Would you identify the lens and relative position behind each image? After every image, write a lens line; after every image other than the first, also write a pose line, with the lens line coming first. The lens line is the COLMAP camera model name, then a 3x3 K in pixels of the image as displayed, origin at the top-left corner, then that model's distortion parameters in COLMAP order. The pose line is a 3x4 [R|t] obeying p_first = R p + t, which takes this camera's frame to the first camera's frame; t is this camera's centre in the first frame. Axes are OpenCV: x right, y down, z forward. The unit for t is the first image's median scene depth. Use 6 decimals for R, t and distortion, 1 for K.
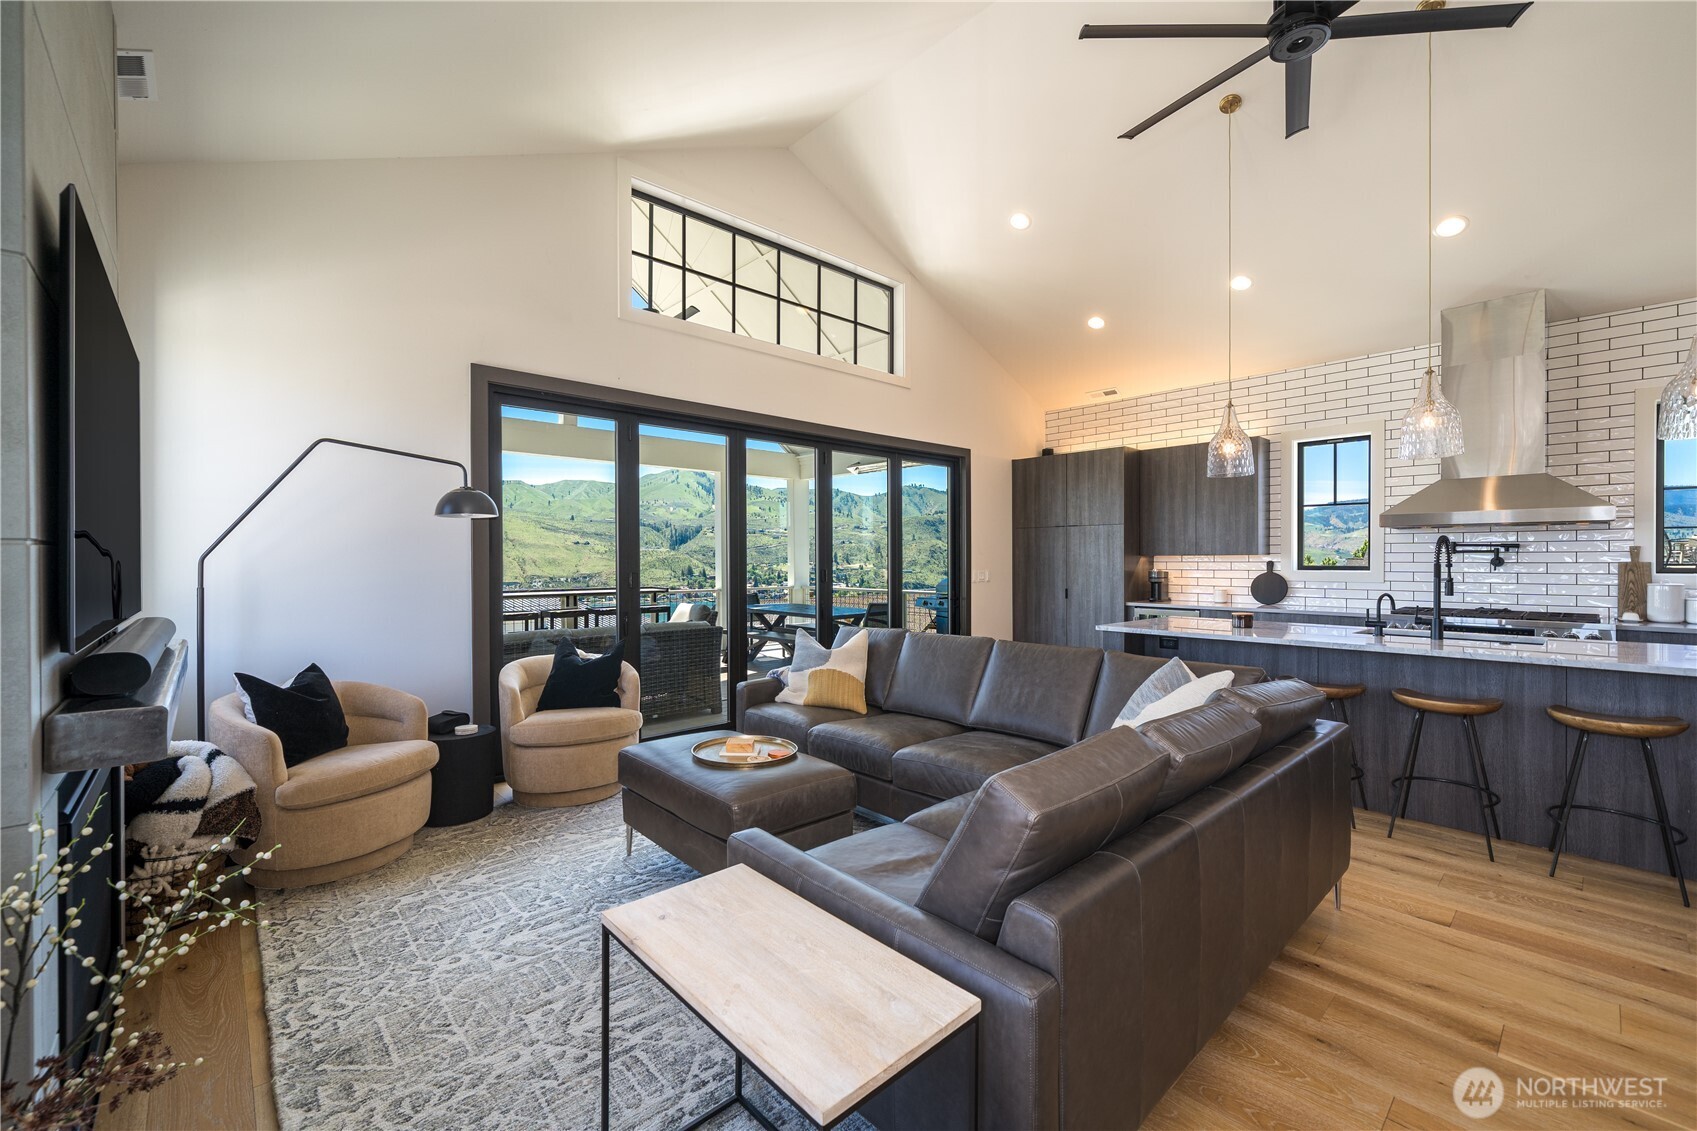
lens RADIAL K [[693.7, 0, 838.6], [0, 693.7, 560.2], [0, 0, 1]] dist [-0.001093, 0.000474]
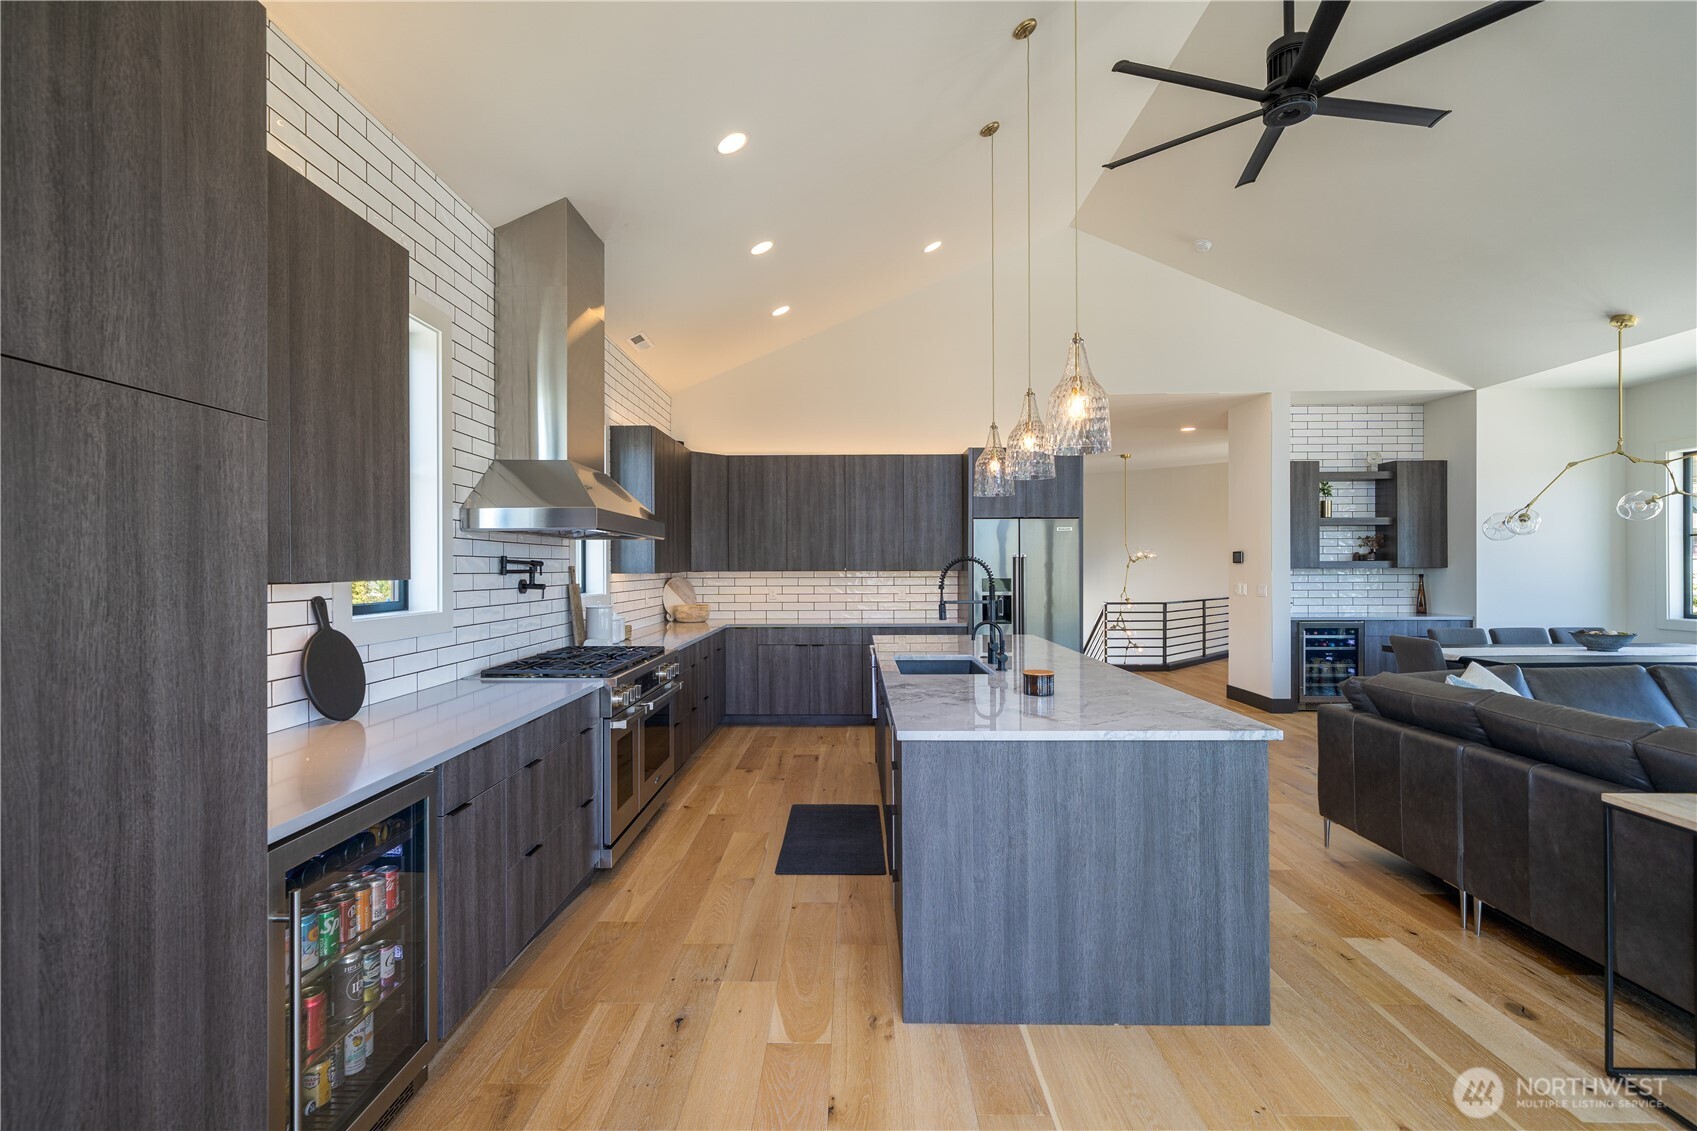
lens RADIAL K [[762.8, 0, 843.0], [0, 762.8, 565.1], [0, 0, 1]] dist [0.001974, -0.000568]
pose [[-0.729462, 0.006484, 0.683990, 0.163593], [0.006803, 0.999974, -0.002224, -0.012350], [-0.683987, 0.003031, -0.729488, 1.093702]]
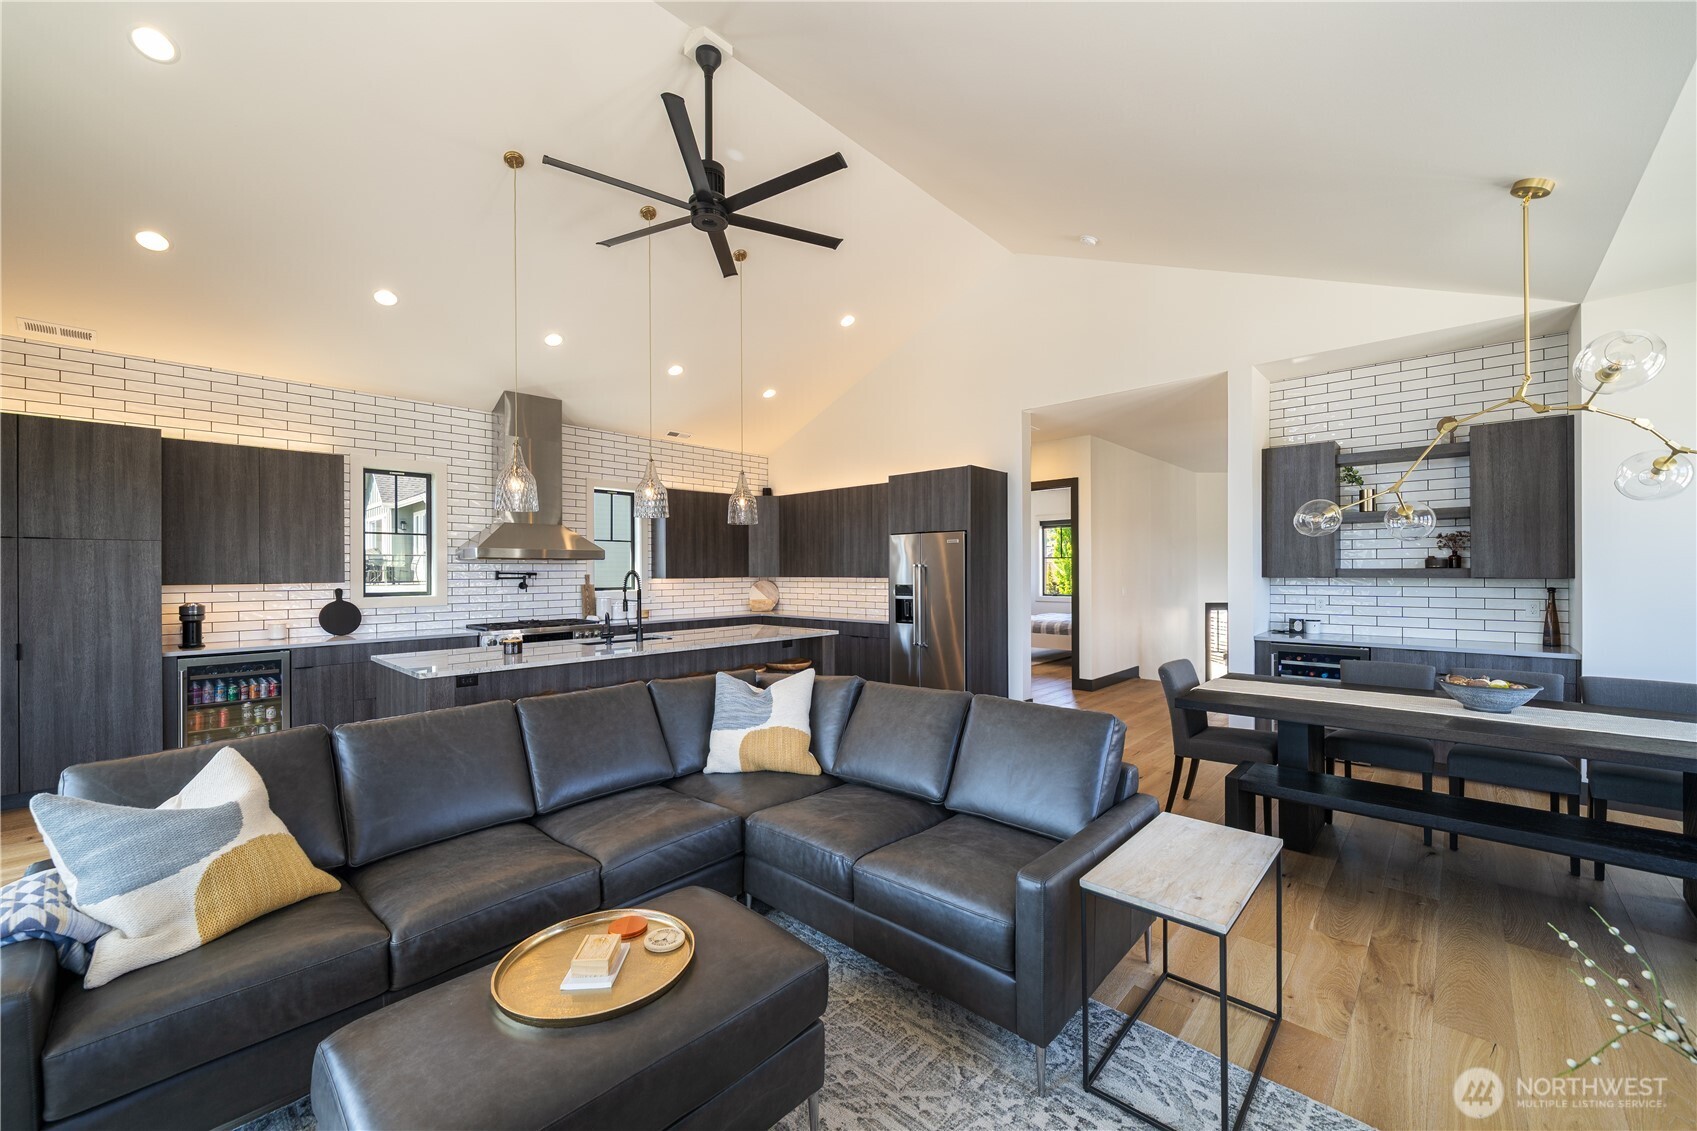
lens RADIAL K [[653.7, 0, 842.6], [0, 653.7, 569.2], [0, 0, 1]] dist [-0.001238, 0.000124]
pose [[-0.076288, 0.004057, 0.997078, -0.308402], [0.007446, 0.999966, -0.003499, -0.017009], [-0.997058, 0.007157, -0.076316, 0.385618]]
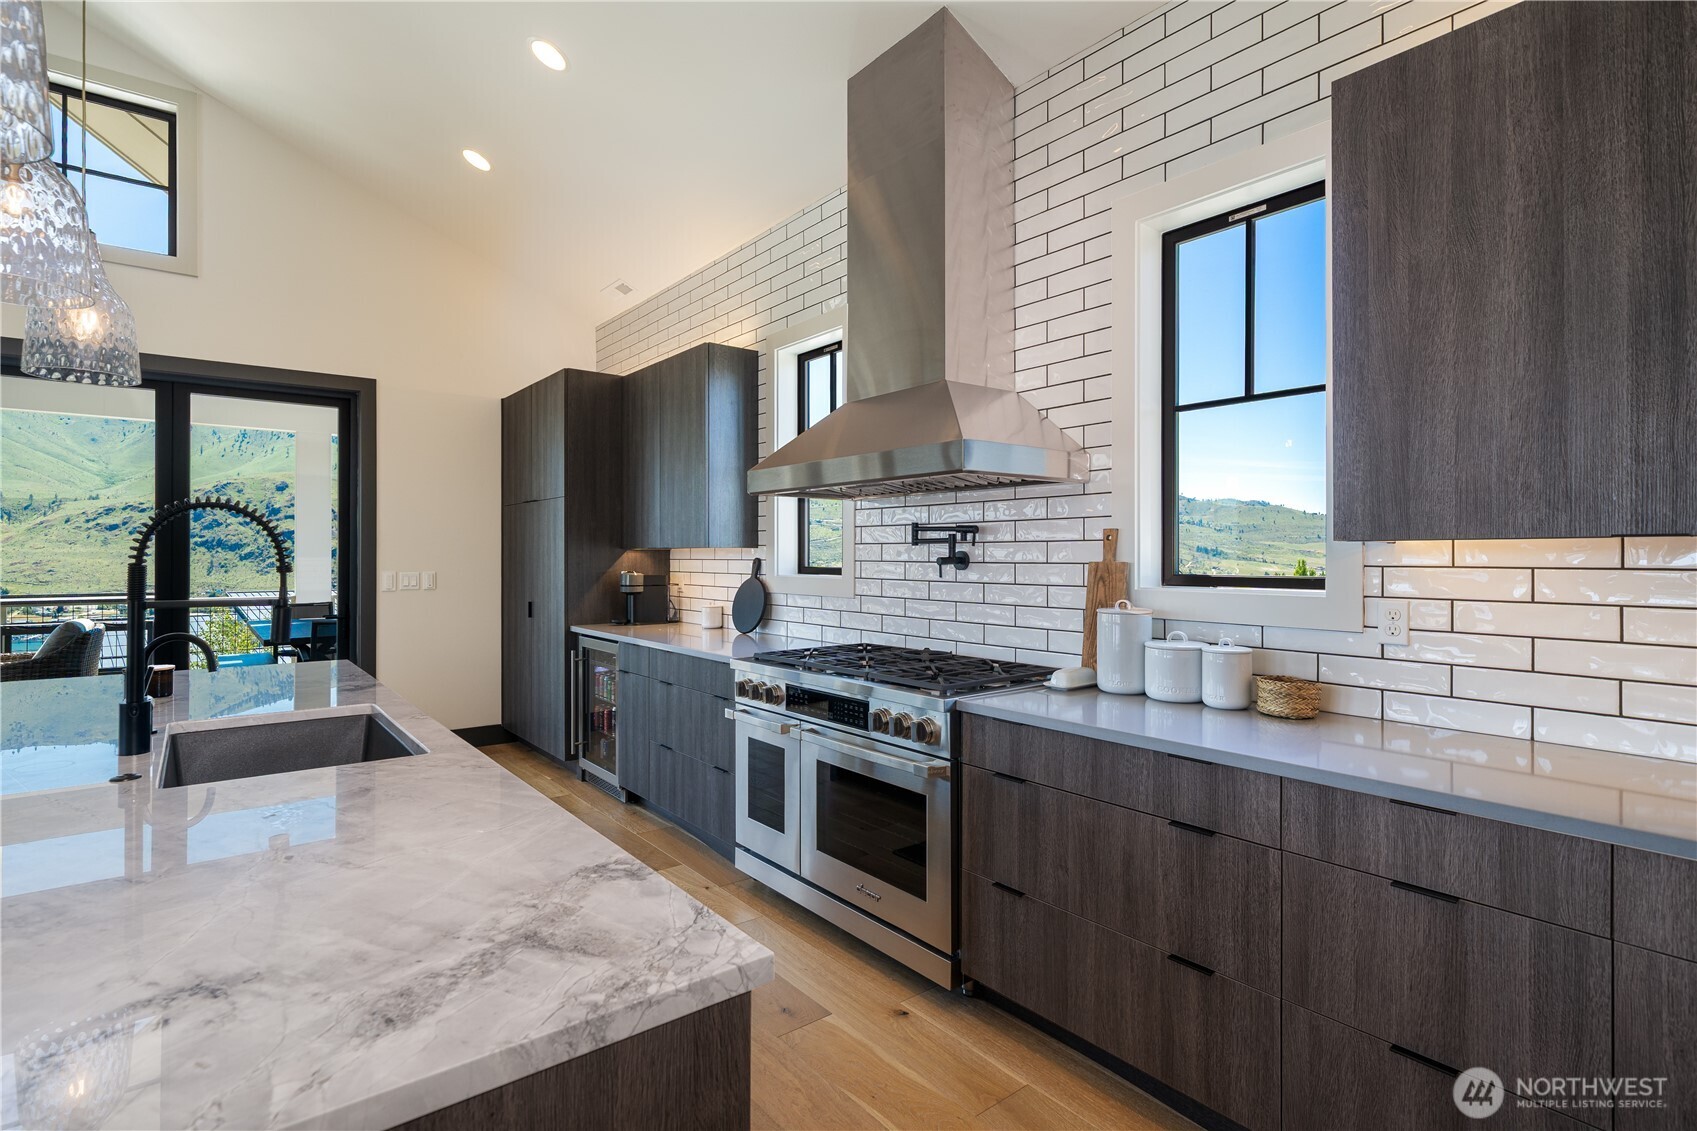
lens RADIAL K [[819.0, 0, 857.8], [0, 819.0, 551.1], [0, 0, 1]] dist [-0.001146, 0.000285]
pose [[0.998542, 0.001755, -0.053948, 0.743064], [-0.002099, 0.999978, -0.006330, -0.000655], [0.053936, 0.006434, 0.998524, 0.313740]]
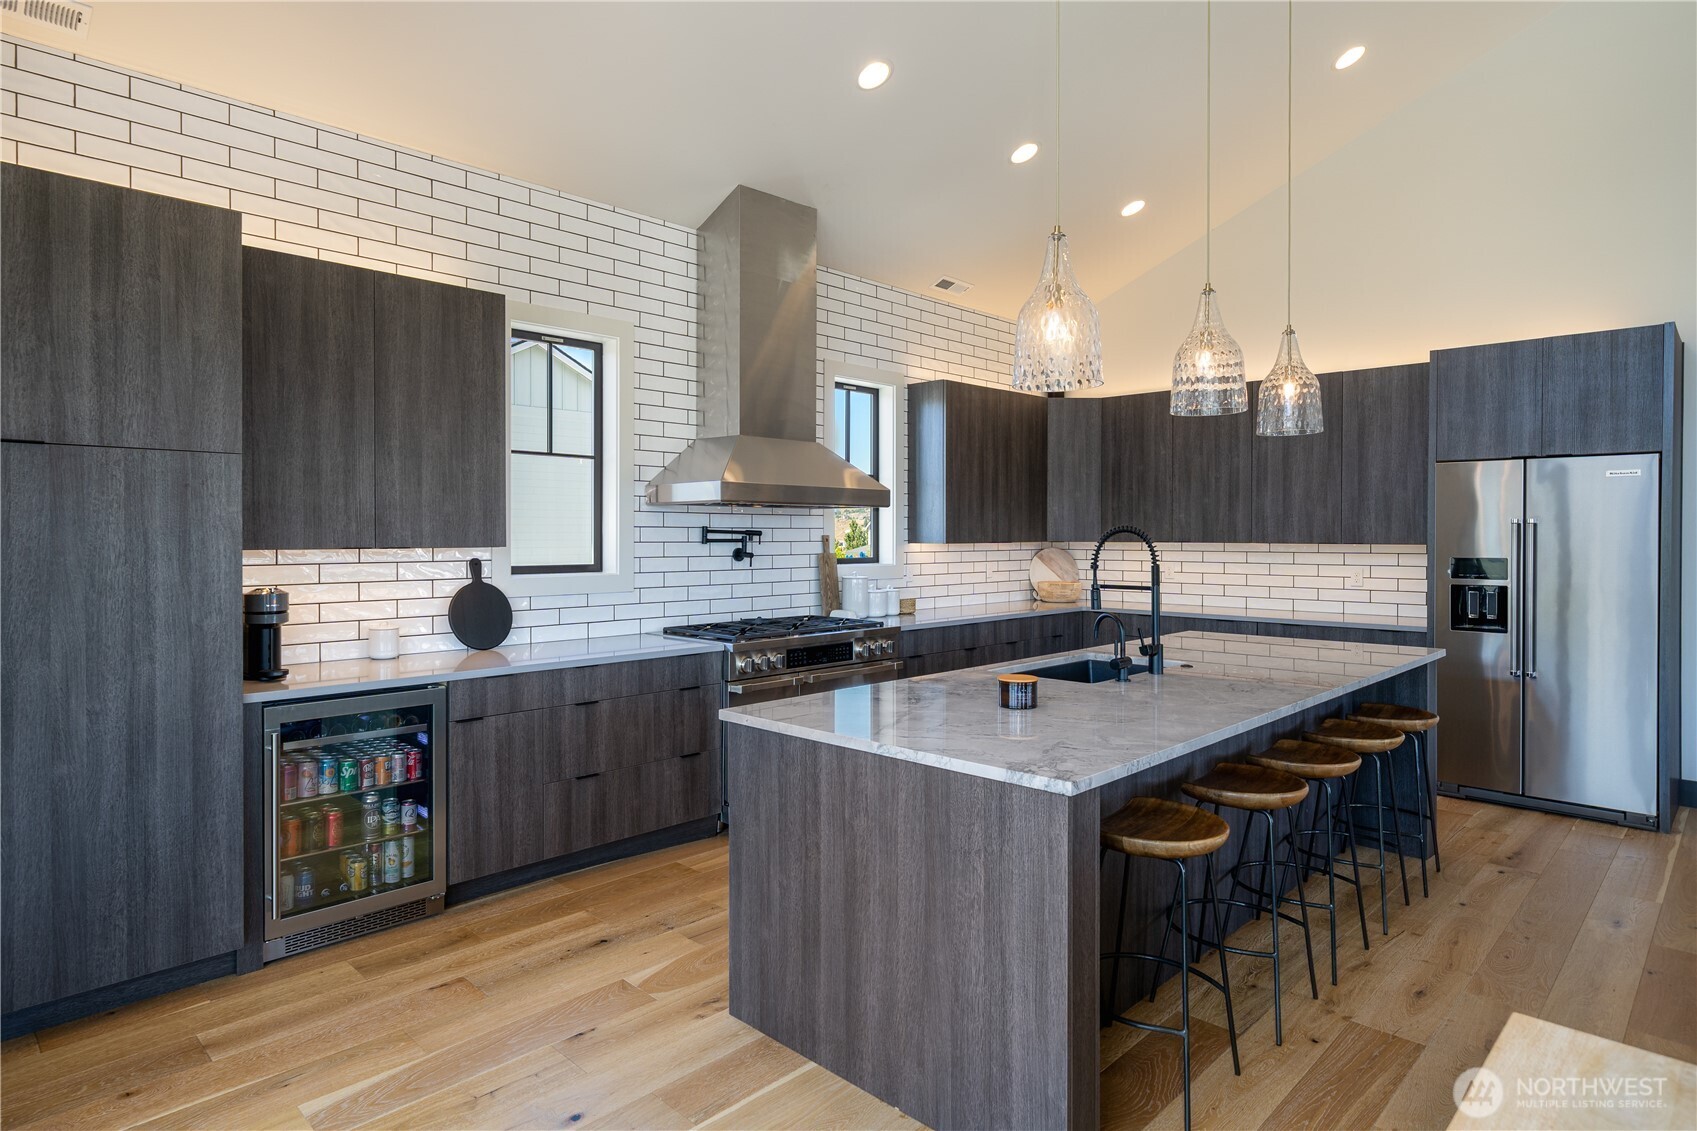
lens RADIAL K [[944.7, 0, 816.4], [0, 944.7, 538.1], [0, 0, 1]] dist [0.005272, -0.002132]
pose [[-0.045159, -0.002362, 0.998977, -0.043084], [0.001877, 0.999995, 0.002449, -0.014364], [-0.998978, 0.001985, -0.045154, 0.788357]]
